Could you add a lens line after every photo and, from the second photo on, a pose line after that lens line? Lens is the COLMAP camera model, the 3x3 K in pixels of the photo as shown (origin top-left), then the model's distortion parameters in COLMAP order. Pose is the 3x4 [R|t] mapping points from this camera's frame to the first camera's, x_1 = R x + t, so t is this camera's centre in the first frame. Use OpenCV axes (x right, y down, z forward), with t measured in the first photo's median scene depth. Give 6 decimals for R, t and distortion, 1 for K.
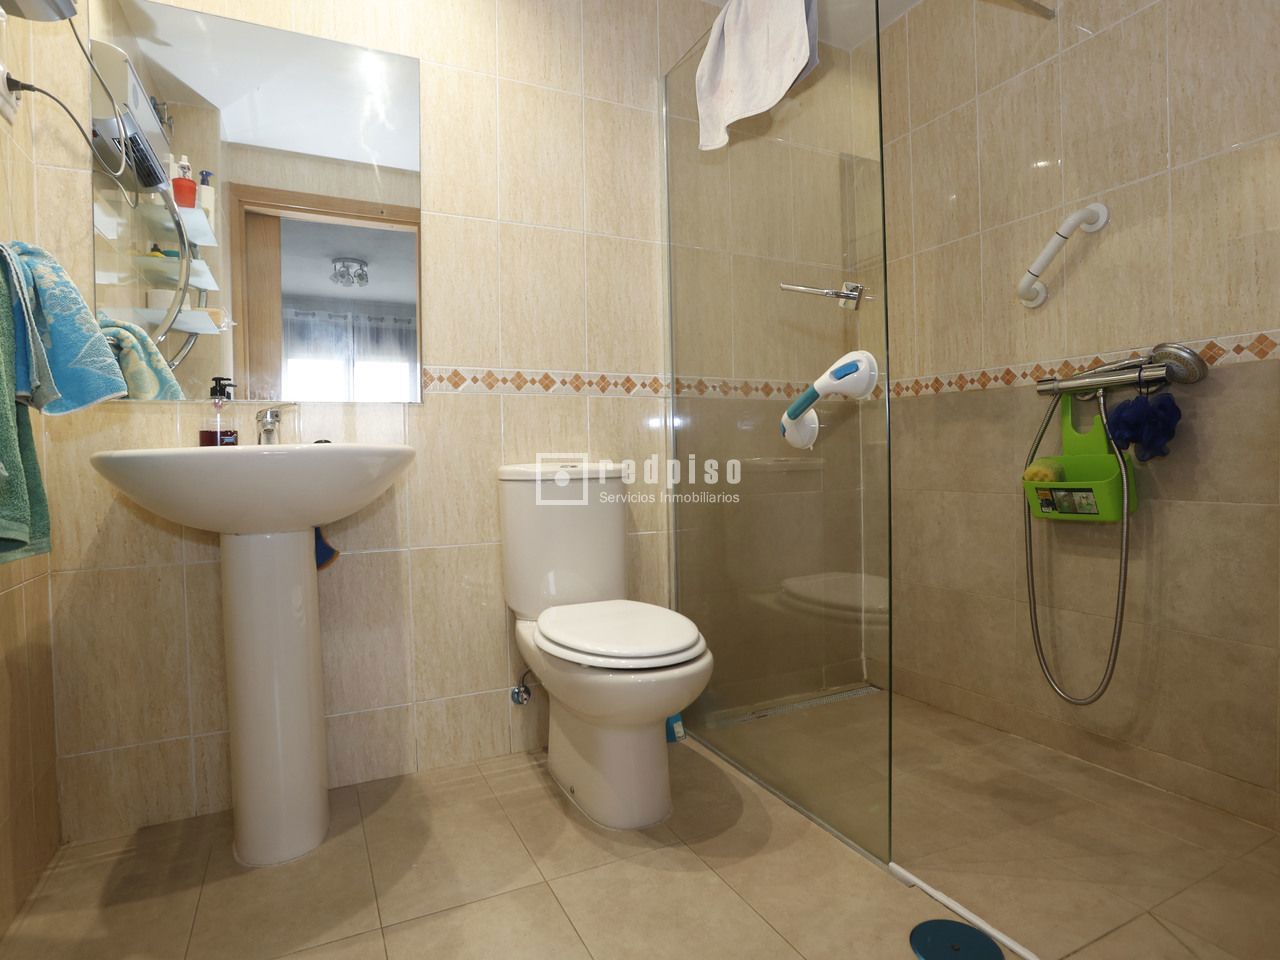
lens RADIAL K [[698.3, 0, 643.9], [0, 698.3, 480.0], [0, 0, 1]] dist [-0.049786, 0.005644]
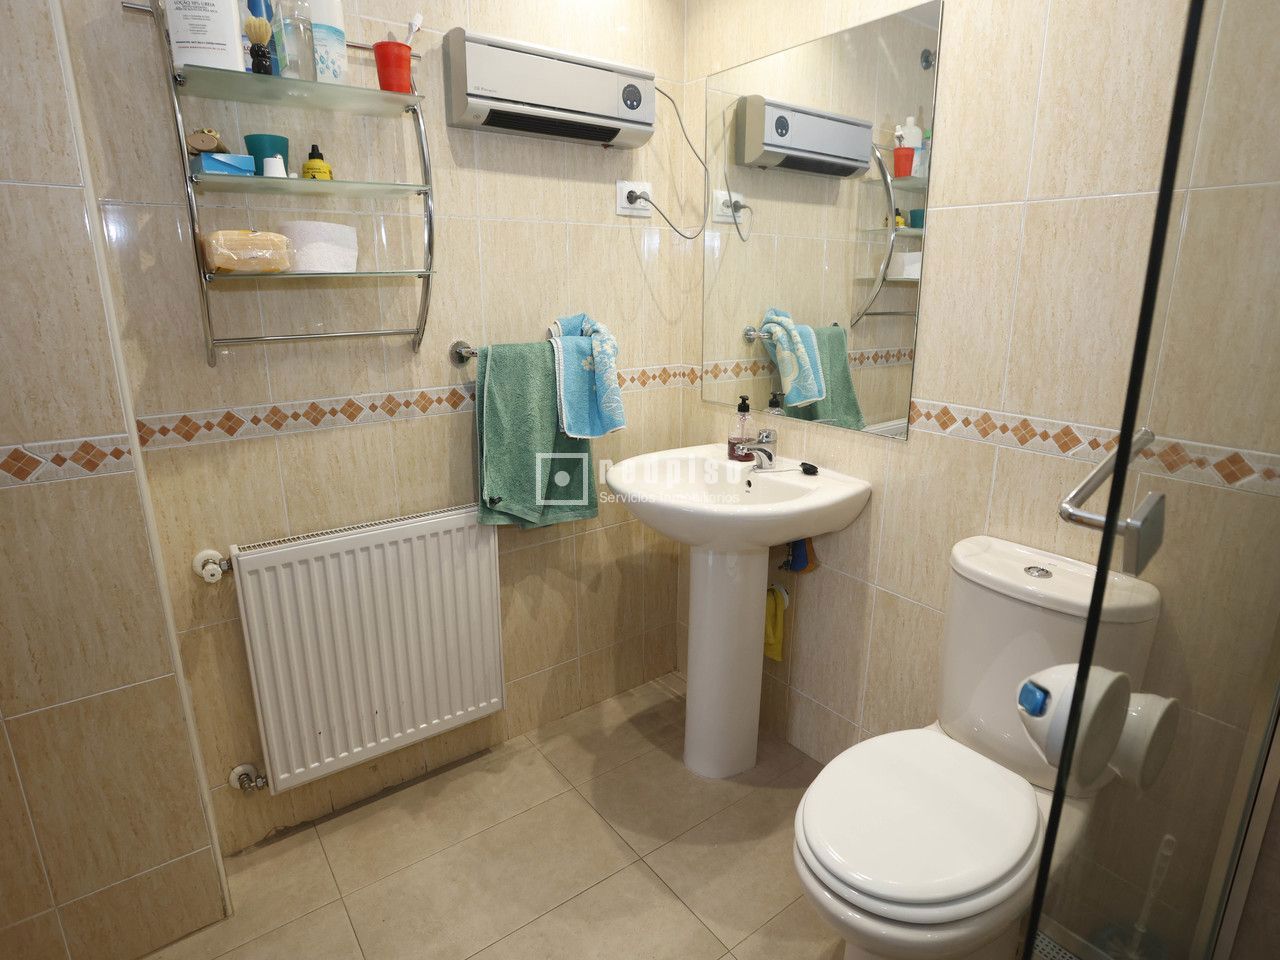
lens RADIAL K [[698.3, 0, 641.5], [0, 698.3, 473.3], [0, 0, 1]] dist [-0.049786, 0.005644]
pose [[0.173438, 0.284070, -0.942987, 0.440074], [-0.028808, 0.958551, 0.283460, -0.296832], [0.984423, -0.021997, 0.174433, 0.500093]]
